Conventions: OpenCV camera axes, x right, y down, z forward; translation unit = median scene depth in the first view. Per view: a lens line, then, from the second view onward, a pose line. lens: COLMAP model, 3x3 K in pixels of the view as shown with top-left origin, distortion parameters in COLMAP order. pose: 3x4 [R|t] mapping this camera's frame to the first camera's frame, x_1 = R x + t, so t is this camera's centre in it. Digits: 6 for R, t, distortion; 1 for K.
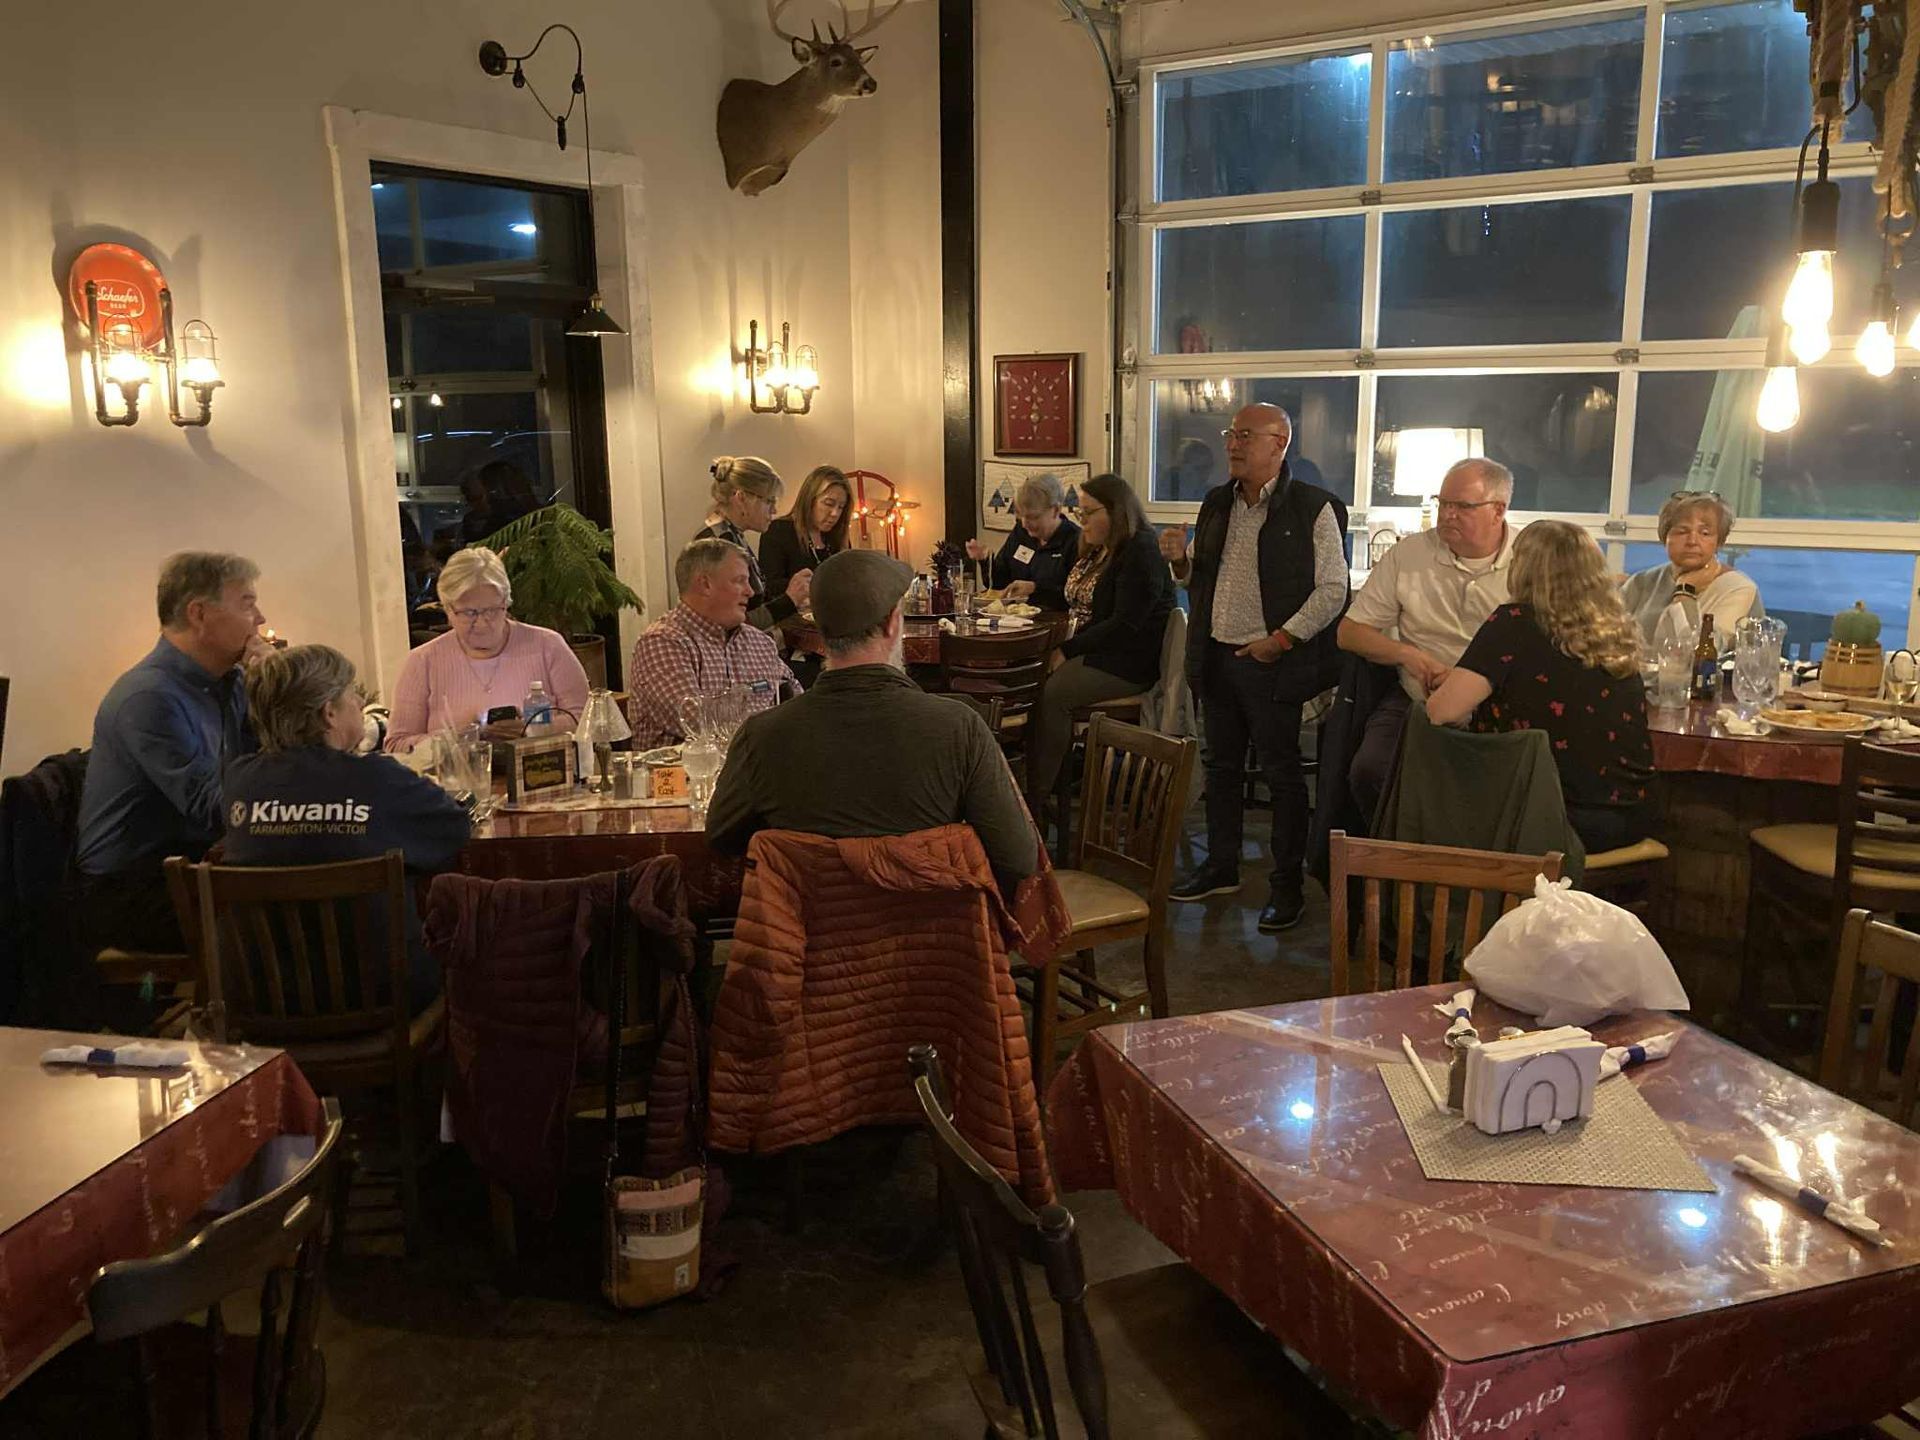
lens RADIAL K [[1561.1, 0, 960.0], [0, 1561.1, 720.0], [0, 0, 1]] dist [0.083172, -0.001467]
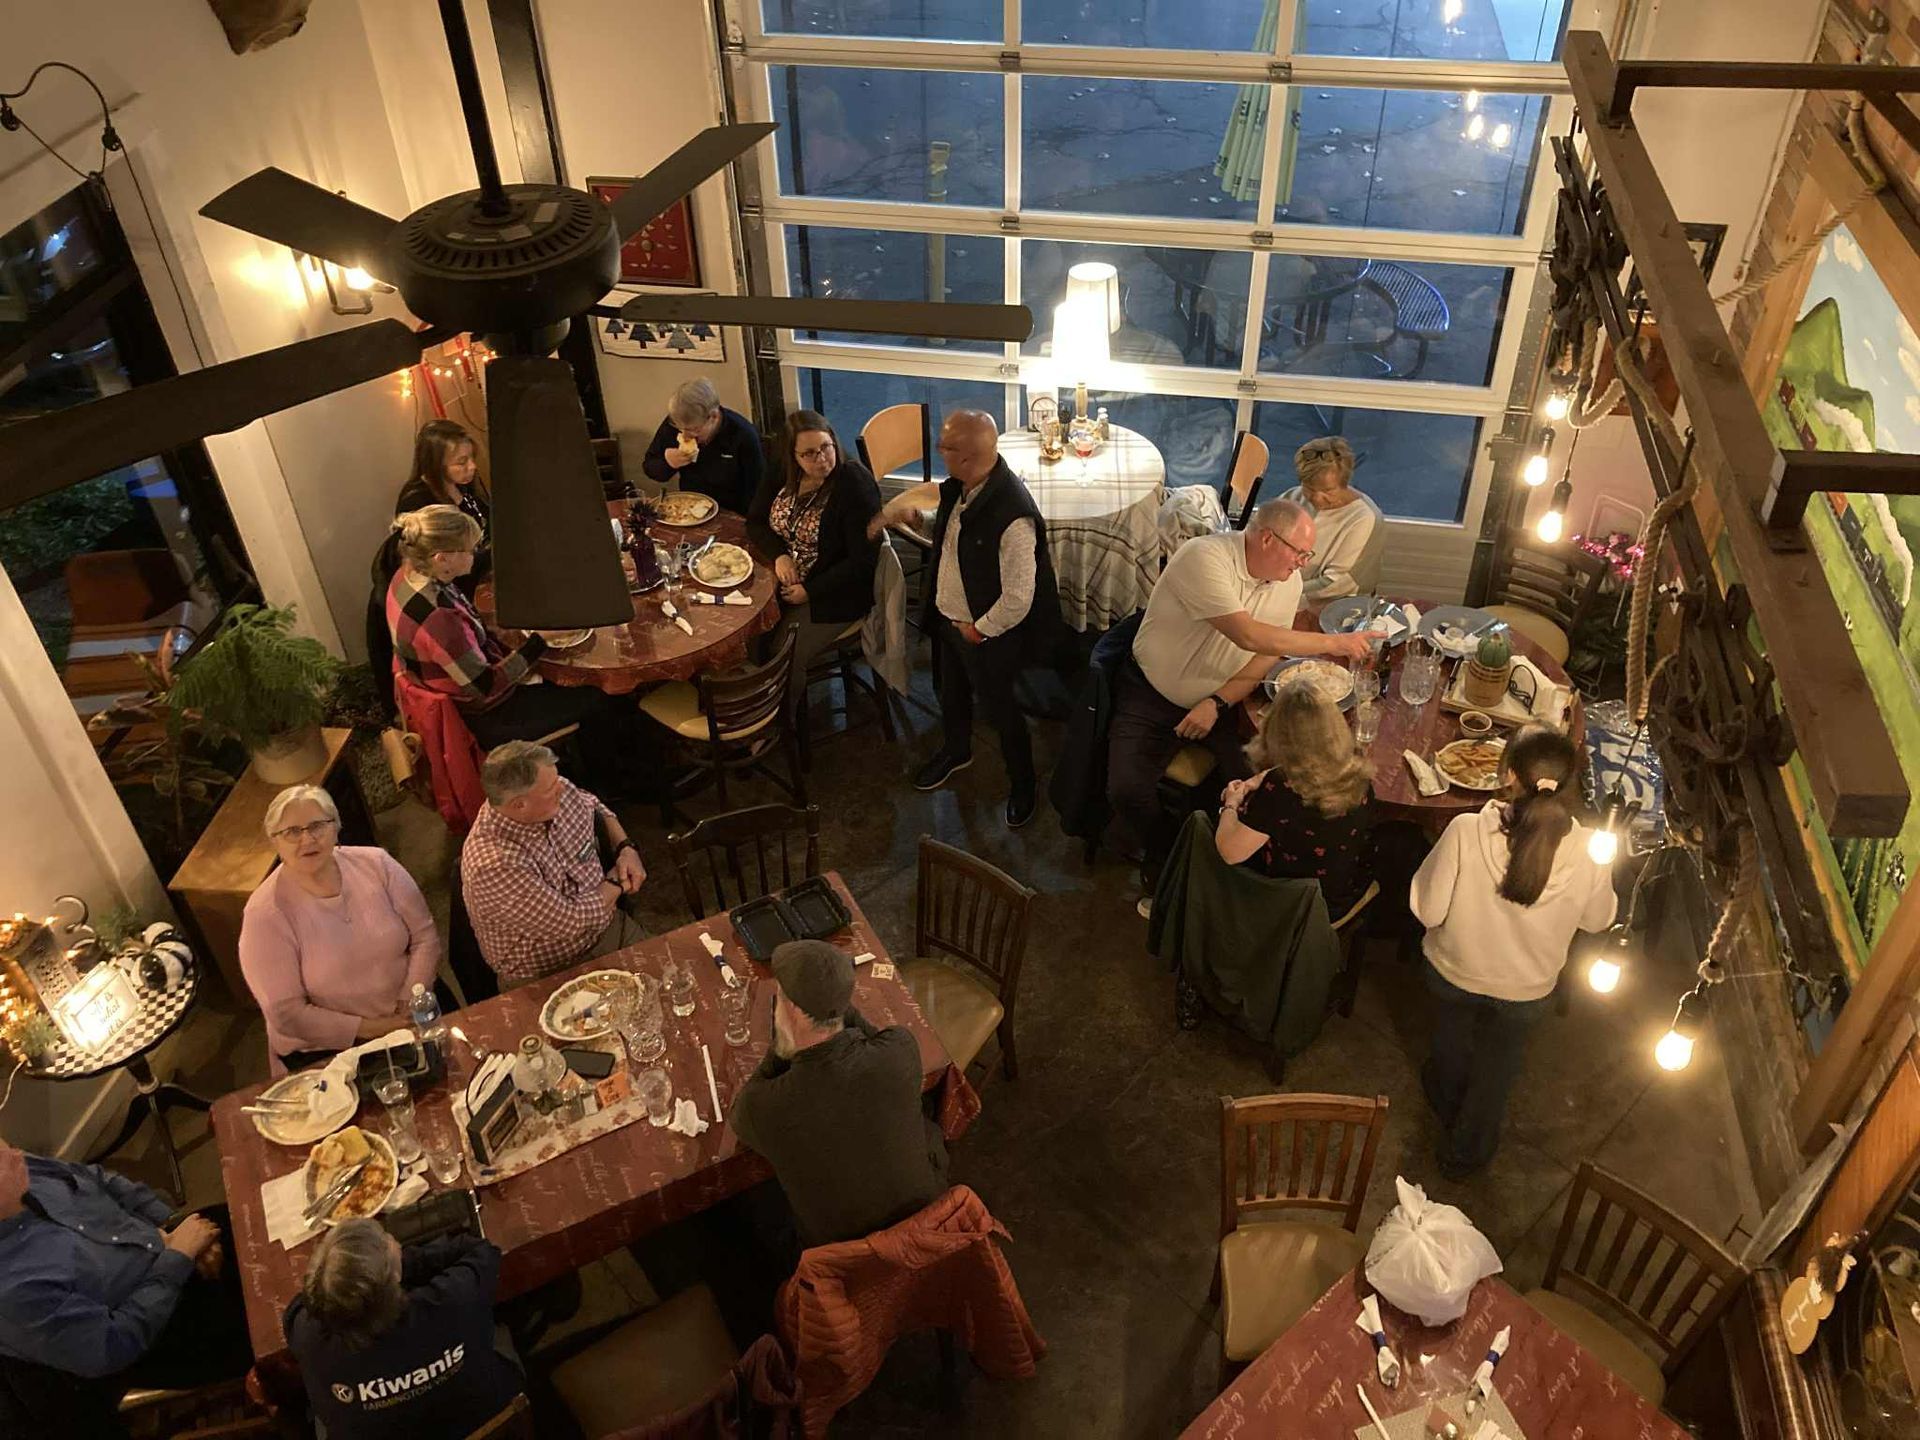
lens RADIAL K [[1561.1, 0, 960.0], [0, 1561.1, 720.0], [0, 0, 1]] dist [0.083172, -0.001467]
pose [[0.924979, -0.246718, 0.289040, -0.265714], [0.085225, 0.875898, 0.474911, -0.840600], [-0.370339, -0.414649, 0.831213, 0.116215]]
